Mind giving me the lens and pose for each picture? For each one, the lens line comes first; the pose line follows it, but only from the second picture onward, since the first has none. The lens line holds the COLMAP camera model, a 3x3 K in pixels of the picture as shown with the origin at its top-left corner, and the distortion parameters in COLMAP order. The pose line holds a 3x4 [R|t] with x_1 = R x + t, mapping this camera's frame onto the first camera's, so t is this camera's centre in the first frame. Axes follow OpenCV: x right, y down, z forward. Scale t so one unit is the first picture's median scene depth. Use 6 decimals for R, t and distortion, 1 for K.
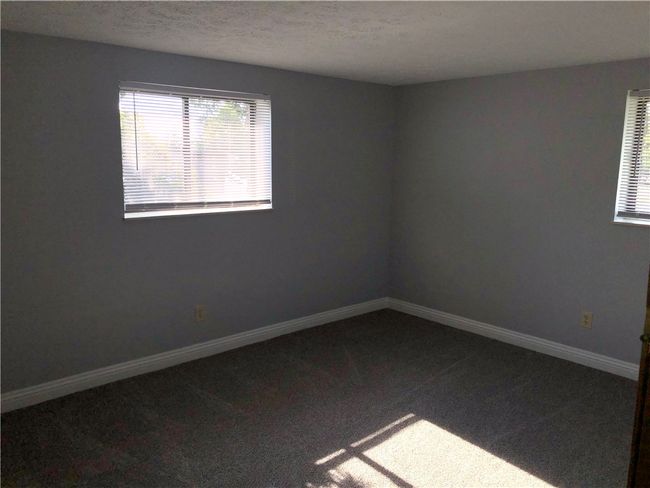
lens RADIAL K [[477.0, 0, 325.0], [0, 477.0, 244.0], [0, 0, 1]] dist [-0.010216, -0.007252]
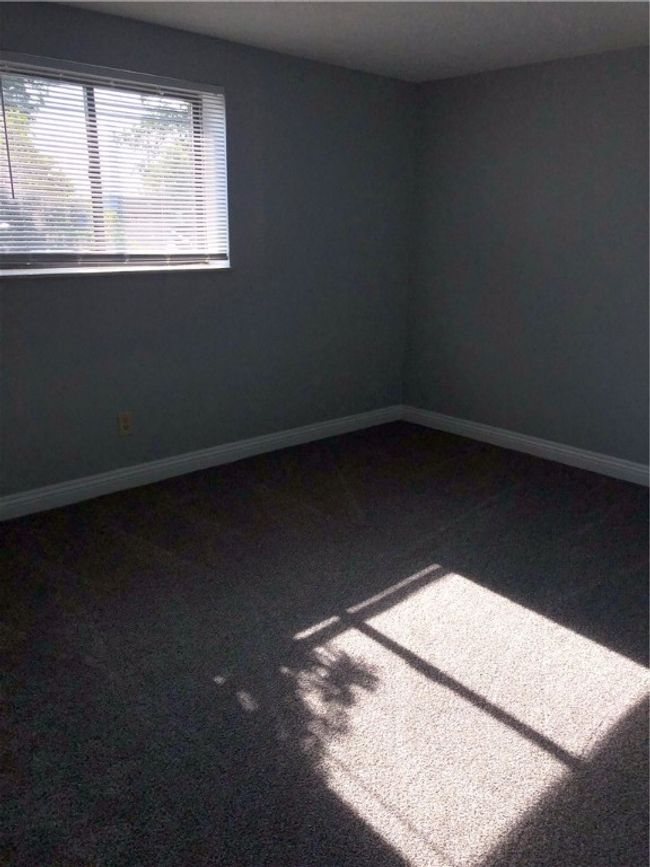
lens RADIAL K [[636.3, 0, 325.0], [0, 636.3, 433.5], [0, 0, 1]] dist [-0.010216, -0.007252]
pose [[0.999866, -0.003674, 0.015943, 0.008408], [0.001358, 0.989731, 0.142936, 0.040480], [-0.016305, -0.142895, 0.989604, 0.130355]]
